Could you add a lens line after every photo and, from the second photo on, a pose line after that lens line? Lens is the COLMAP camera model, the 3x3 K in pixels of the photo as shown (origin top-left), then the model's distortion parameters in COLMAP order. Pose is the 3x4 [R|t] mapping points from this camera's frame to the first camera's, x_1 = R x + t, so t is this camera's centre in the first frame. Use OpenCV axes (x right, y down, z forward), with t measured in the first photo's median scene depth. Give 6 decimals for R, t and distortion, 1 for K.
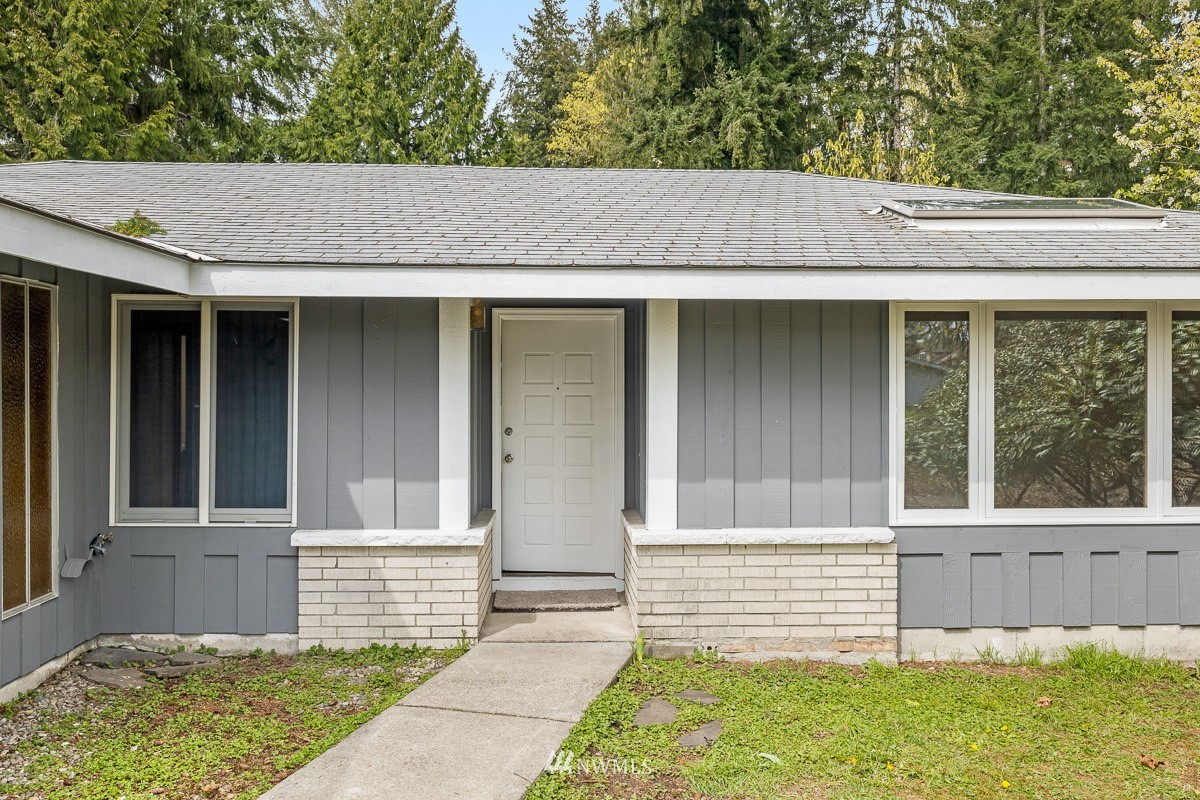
lens RADIAL K [[1032.0, 0, 597.7], [0, 1032.0, 386.2], [0, 0, 1]] dist [-0.000184, 0.010873]
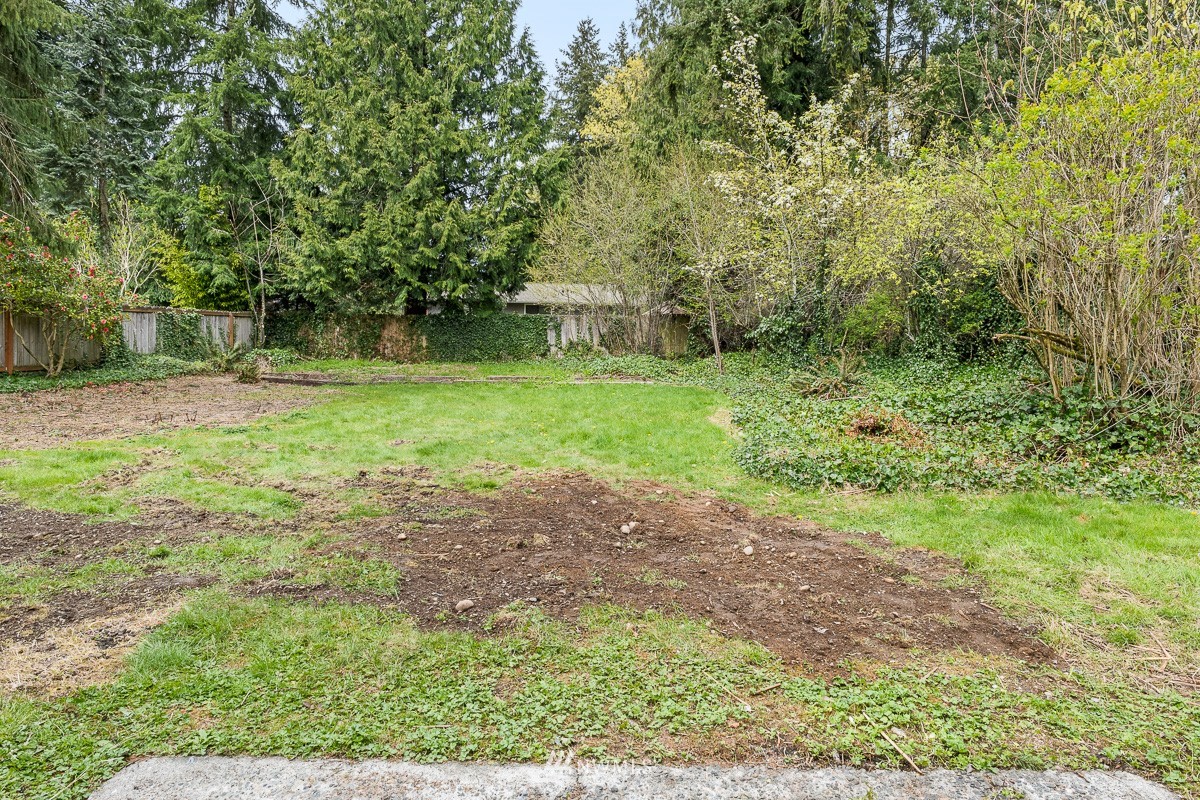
lens RADIAL K [[712.1, 0, 600.0], [0, 712.1, 400.0], [0, 0, 1]] dist [-0.055300, 0.029798]
pose [[0.999607, 0.022214, -0.017084, -0.090701], [-0.021085, 0.997751, 0.063621, 0.070681], [0.018459, -0.063236, 0.997828, 2.313871]]
